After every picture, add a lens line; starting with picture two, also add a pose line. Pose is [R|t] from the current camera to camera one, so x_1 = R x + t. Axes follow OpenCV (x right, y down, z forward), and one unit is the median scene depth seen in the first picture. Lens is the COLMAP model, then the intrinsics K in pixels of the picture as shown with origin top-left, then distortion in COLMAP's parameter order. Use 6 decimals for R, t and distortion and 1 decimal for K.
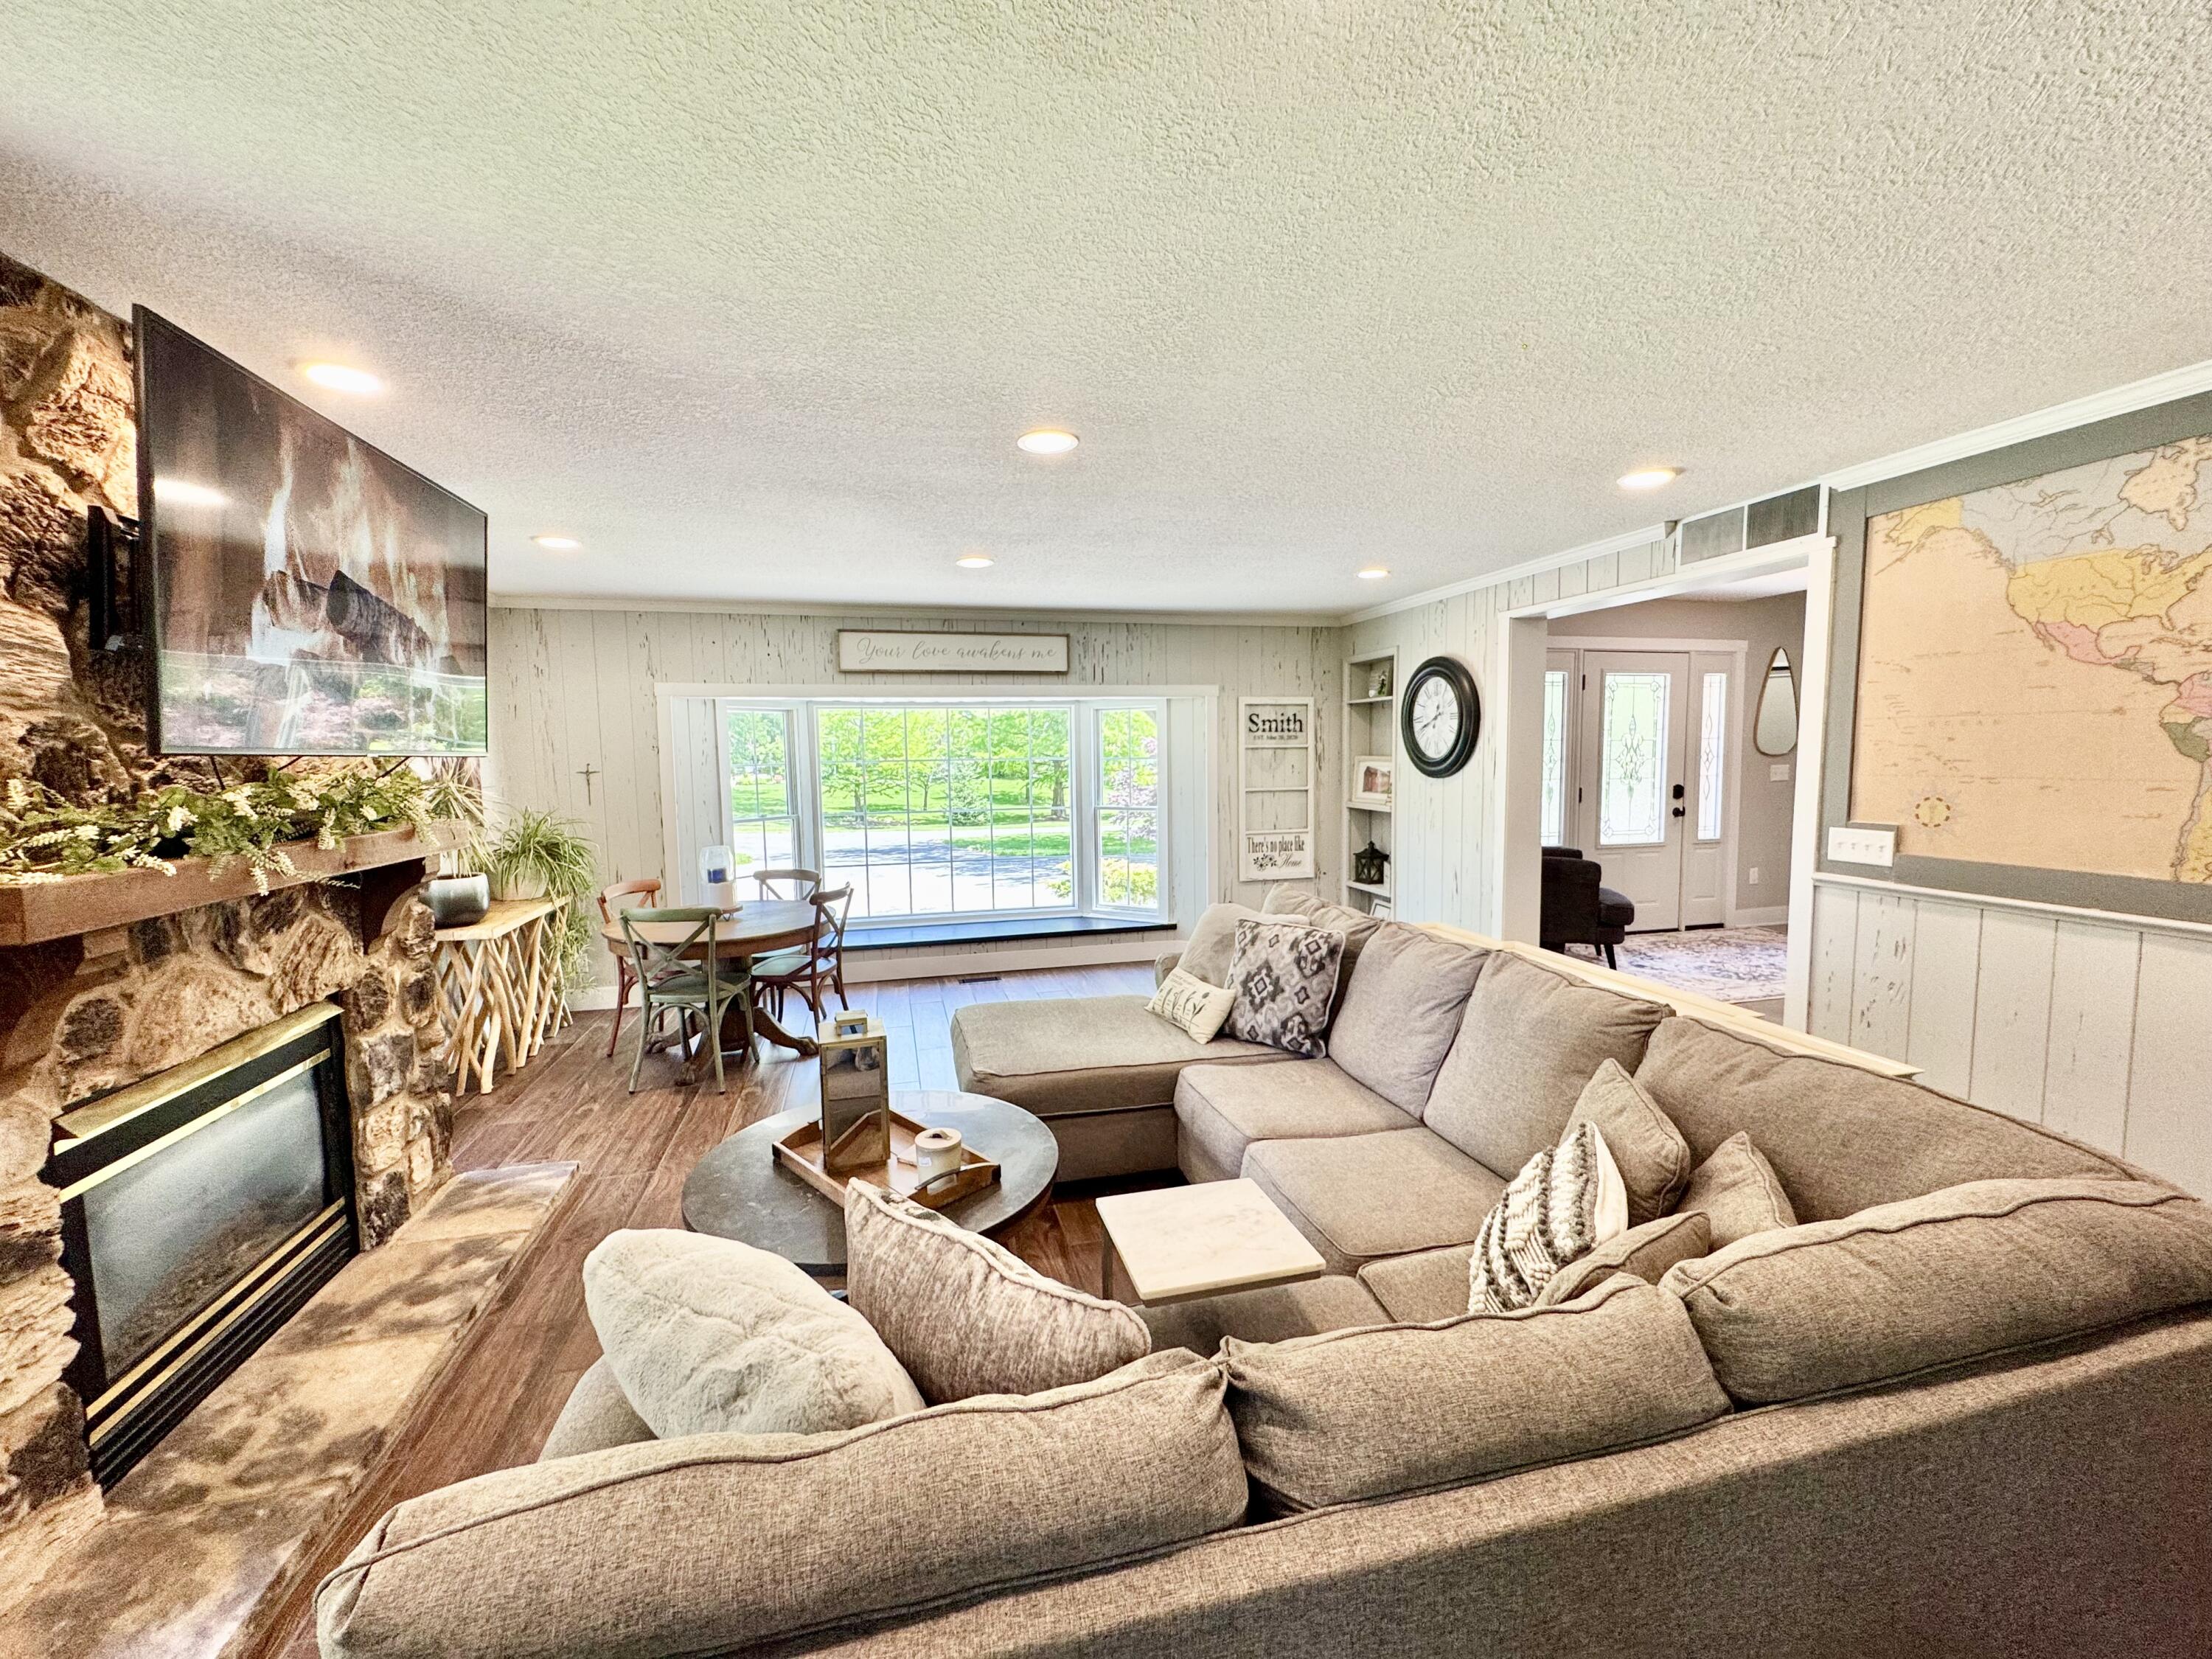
lens RADIAL K [[877.2, 0, 1095.8], [0, 877.2, 824.4], [0, 0, 1]] dist [-0.004873, -0.000165]
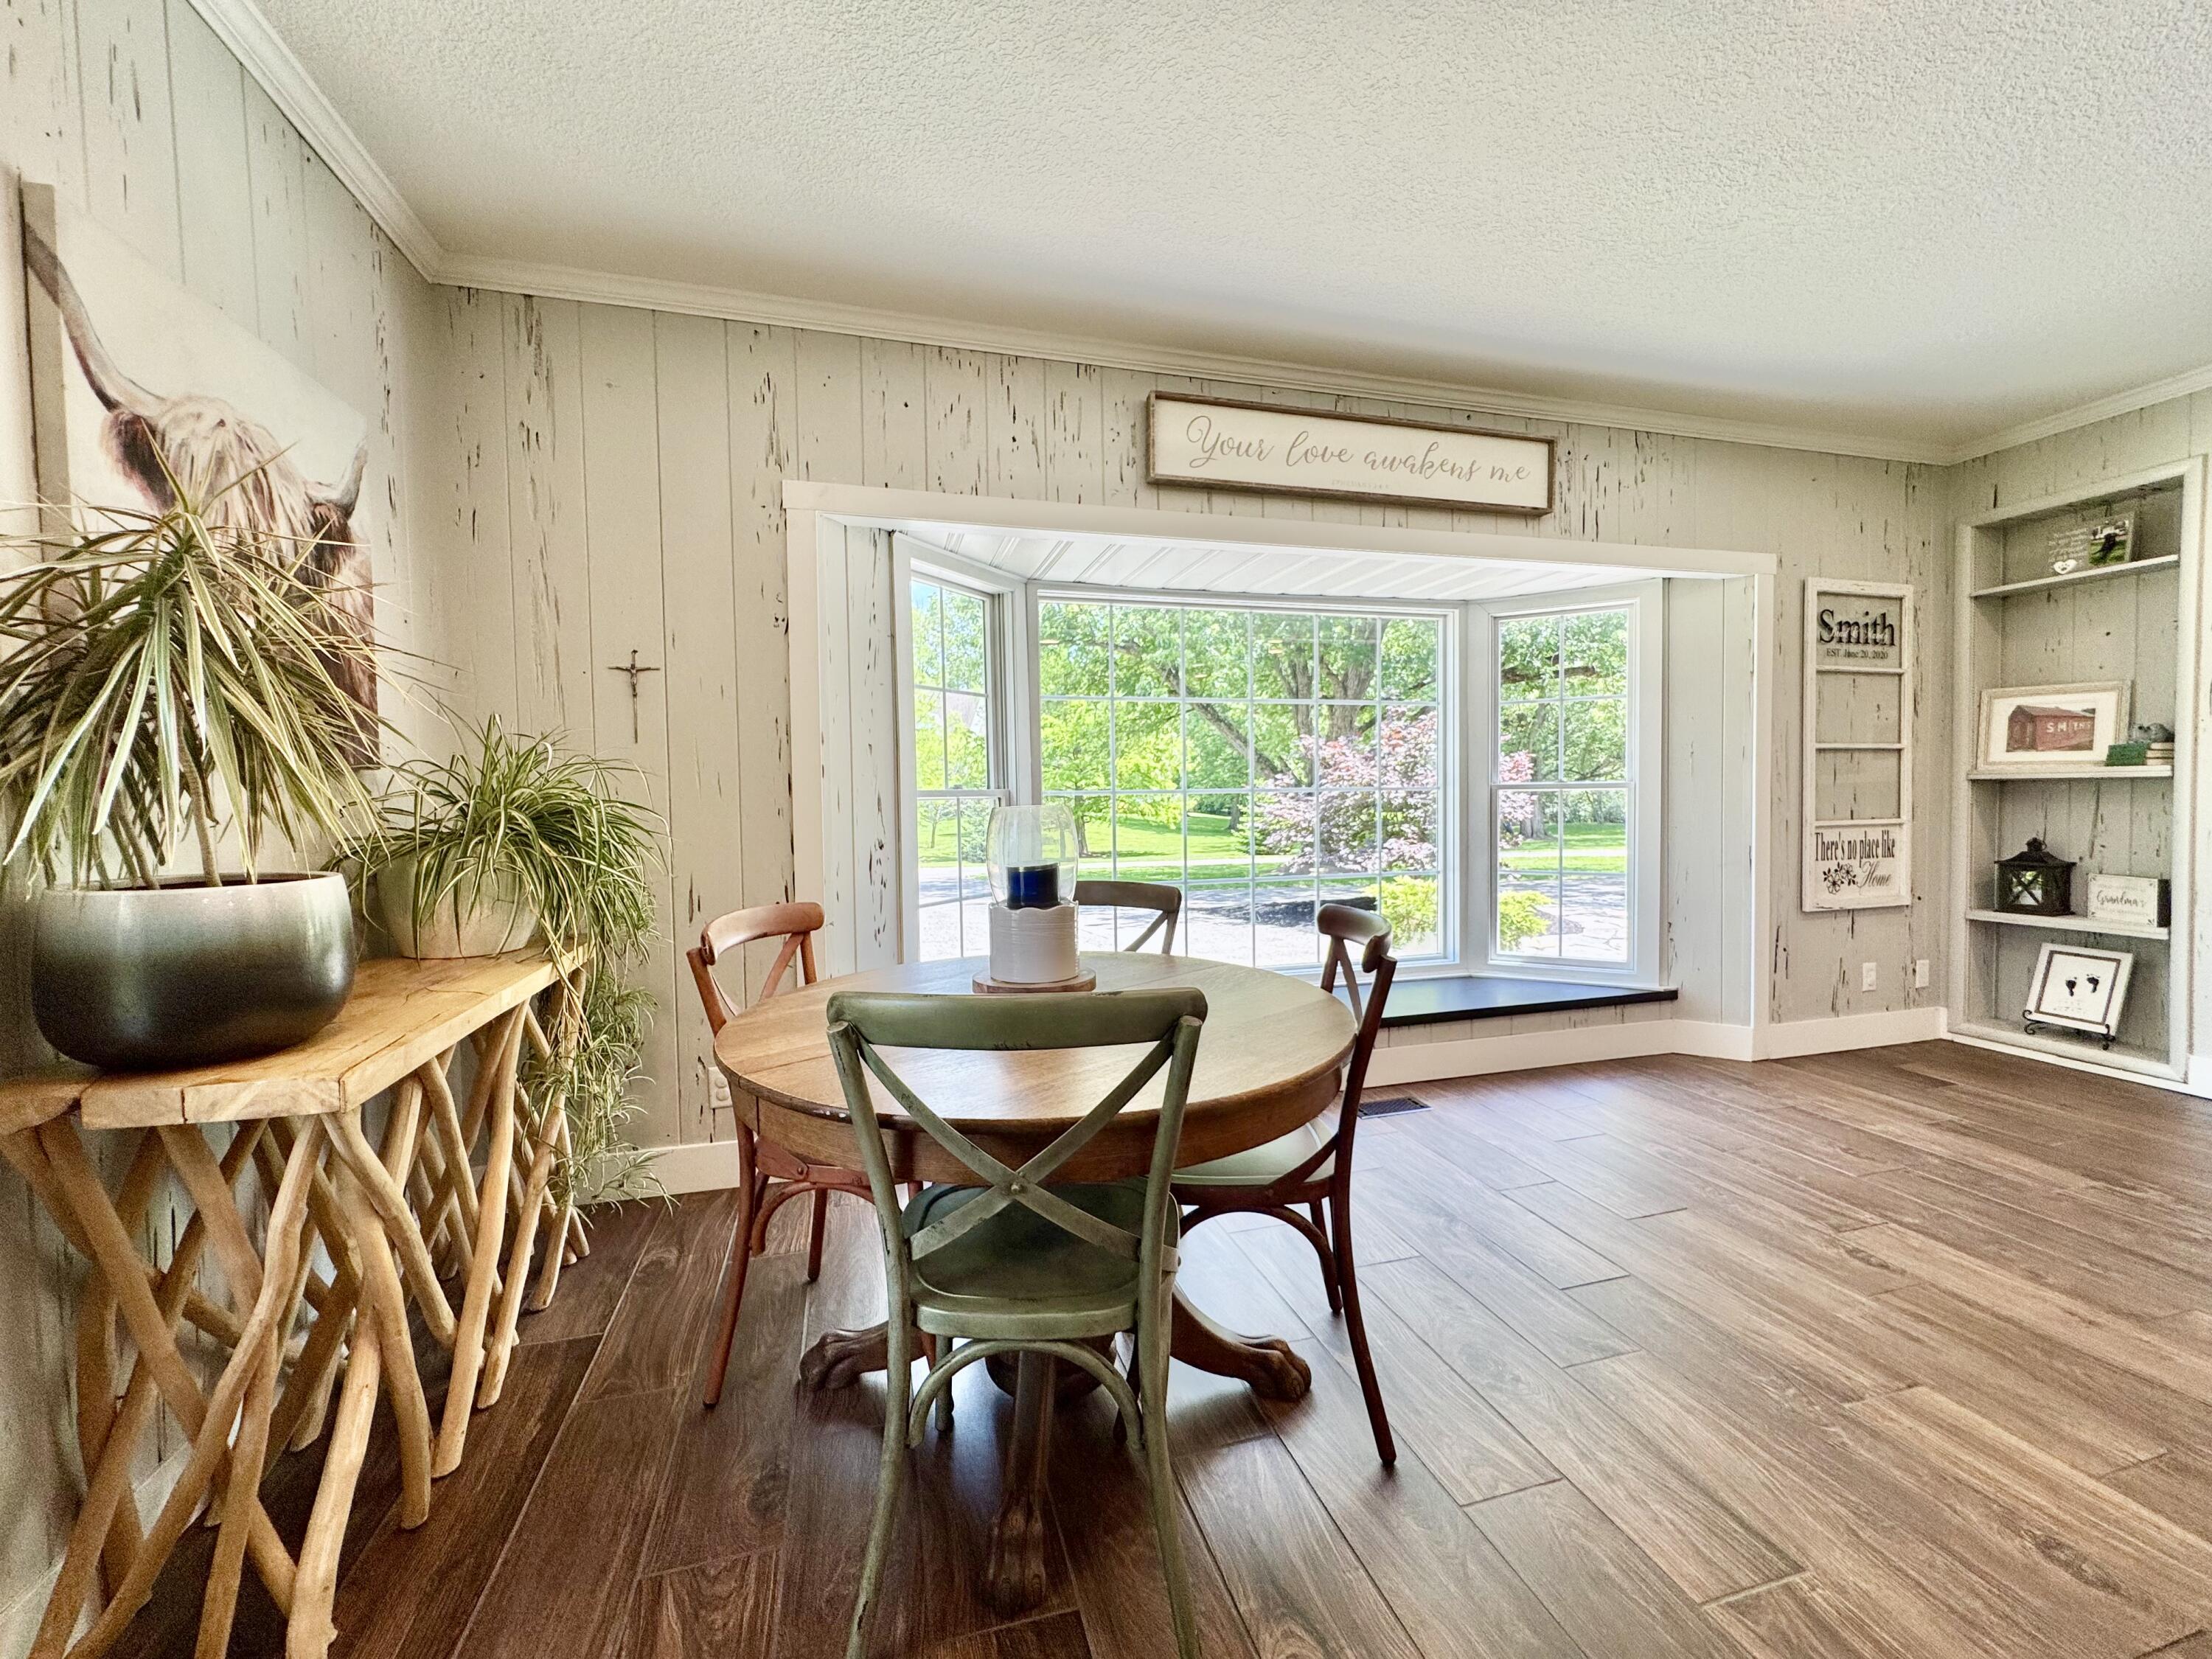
lens RADIAL K [[890.7, 0, 1106.0], [0, 890.7, 829.5], [0, 0, 1]] dist [-0.002977, 0.000084]
pose [[0.999769, -0.002708, 0.021325, -0.329785], [0.003683, 0.998944, -0.045804, 0.042435], [-0.021178, 0.045872, 0.998723, 0.514540]]
